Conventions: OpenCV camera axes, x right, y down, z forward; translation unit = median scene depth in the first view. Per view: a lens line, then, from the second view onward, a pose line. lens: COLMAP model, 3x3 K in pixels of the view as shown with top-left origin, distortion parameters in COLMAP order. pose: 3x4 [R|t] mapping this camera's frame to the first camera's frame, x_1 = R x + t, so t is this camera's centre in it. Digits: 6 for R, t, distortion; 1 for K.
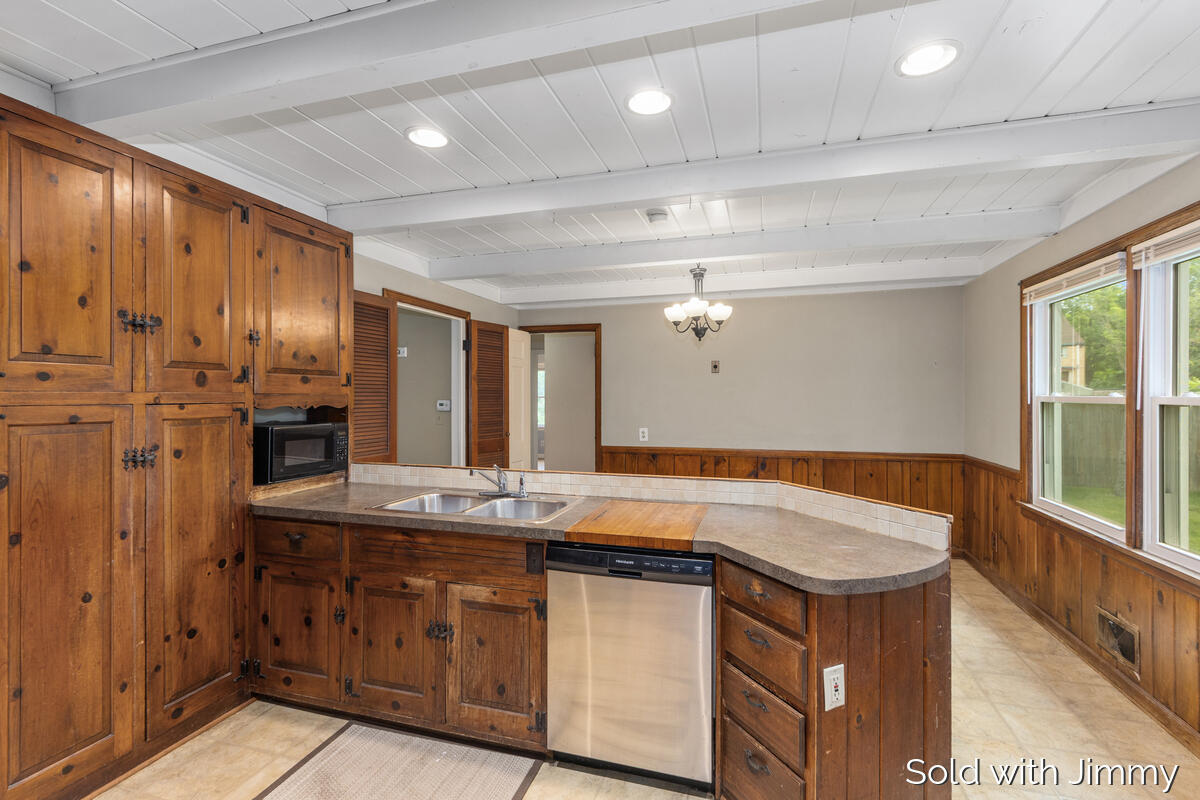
lens RADIAL K [[554.7, 0, 599.3], [0, 554.7, 393.2], [0, 0, 1]] dist [0.003670, -0.000625]
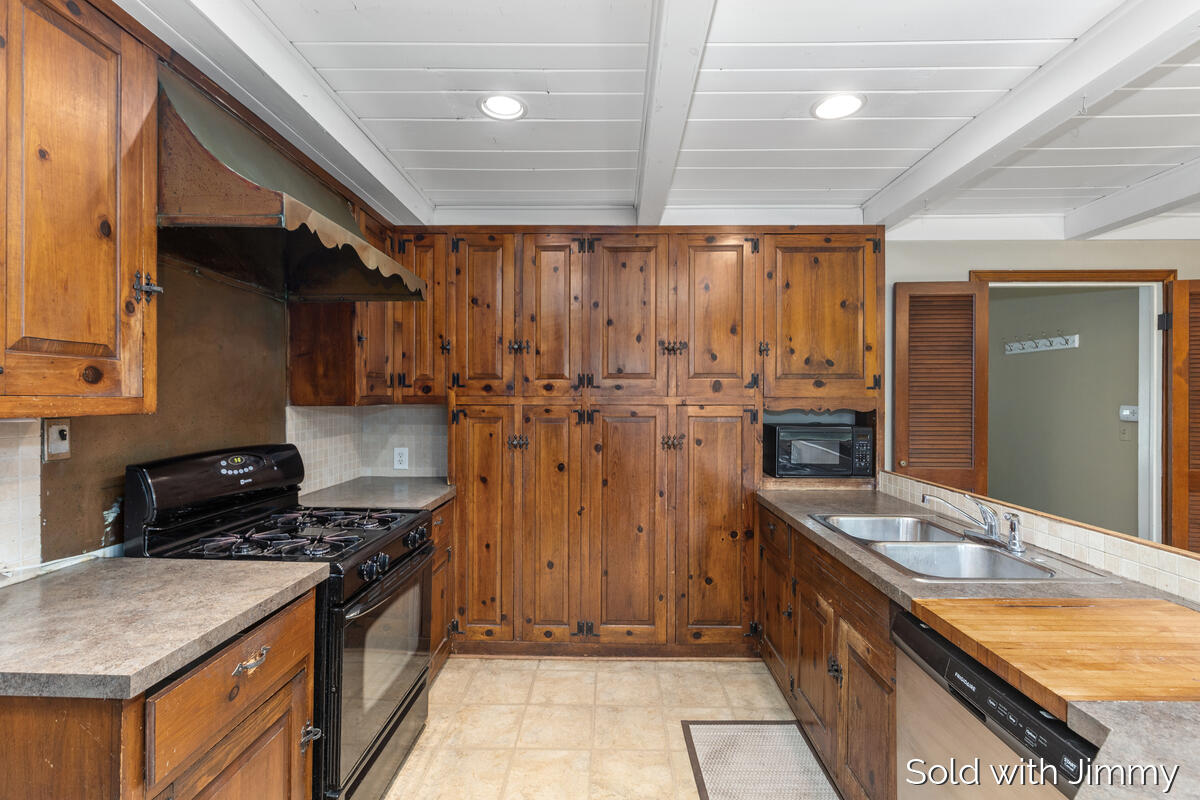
lens RADIAL K [[543.8, 0, 600.0], [0, 543.8, 397.7], [0, 0, 1]] dist [0.002775, 0.000073]
pose [[0.272035, -0.001342, -0.962286, 0.428316], [0.003401, 0.999994, -0.000433, 0.001299], [0.962281, -0.003155, 0.272038, 0.406733]]
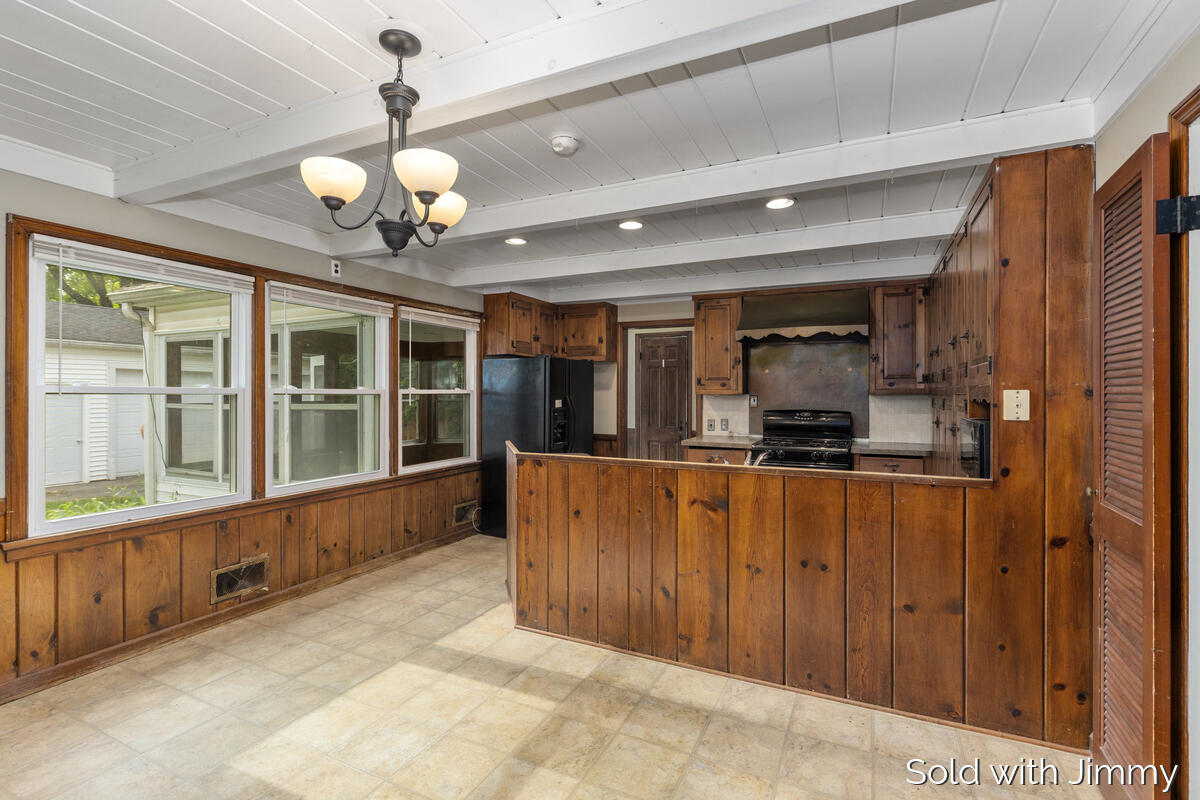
lens RADIAL K [[554.7, 0, 599.3], [0, 554.7, 393.2], [0, 0, 1]] dist [0.003670, -0.000625]
pose [[-0.988090, -0.002622, 0.153854, -0.075601], [-0.003355, 0.999984, -0.004503, 0.024517], [-0.153840, -0.004966, -0.988083, 2.473777]]
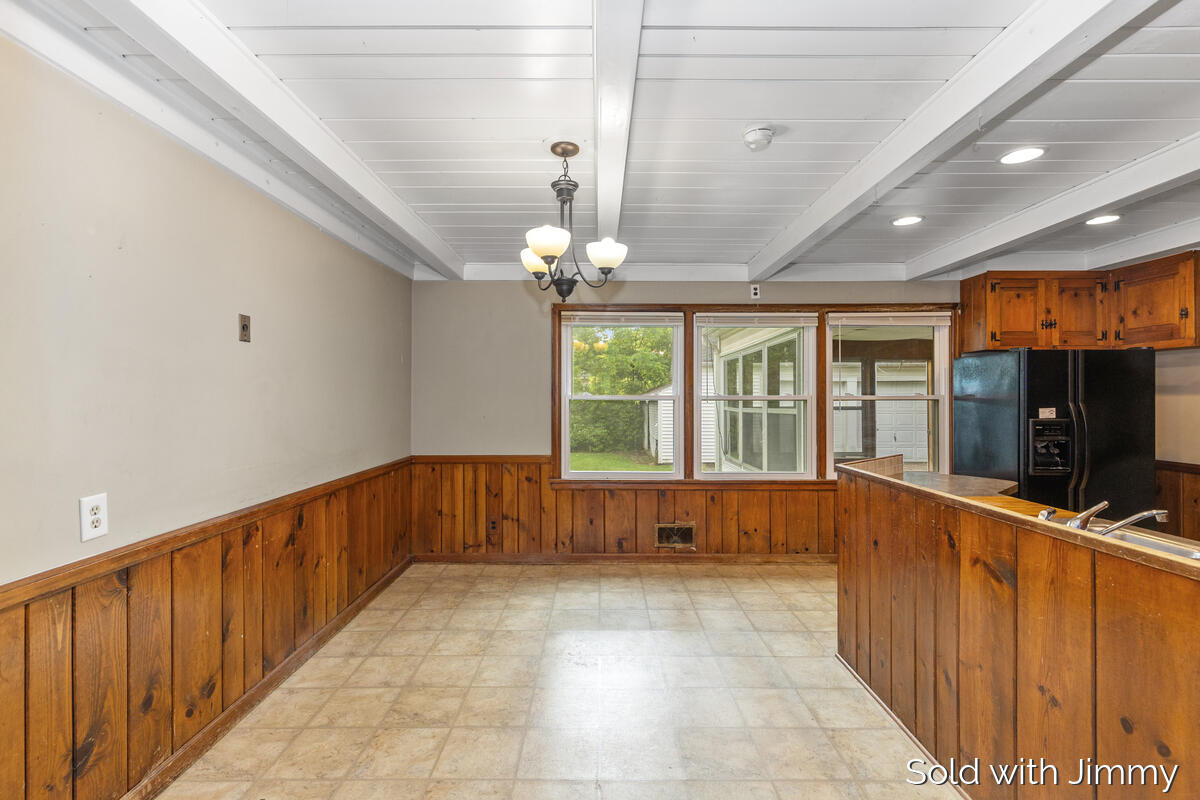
lens RADIAL K [[543.8, 0, 600.0], [0, 543.8, 397.7], [0, 0, 1]] dist [0.002775, 0.000073]
pose [[-0.291859, -0.000039, 0.956461, -0.708122], [-0.004483, 0.999989, -0.001327, 0.019652], [-0.956451, -0.004675, -0.291856, 1.998785]]
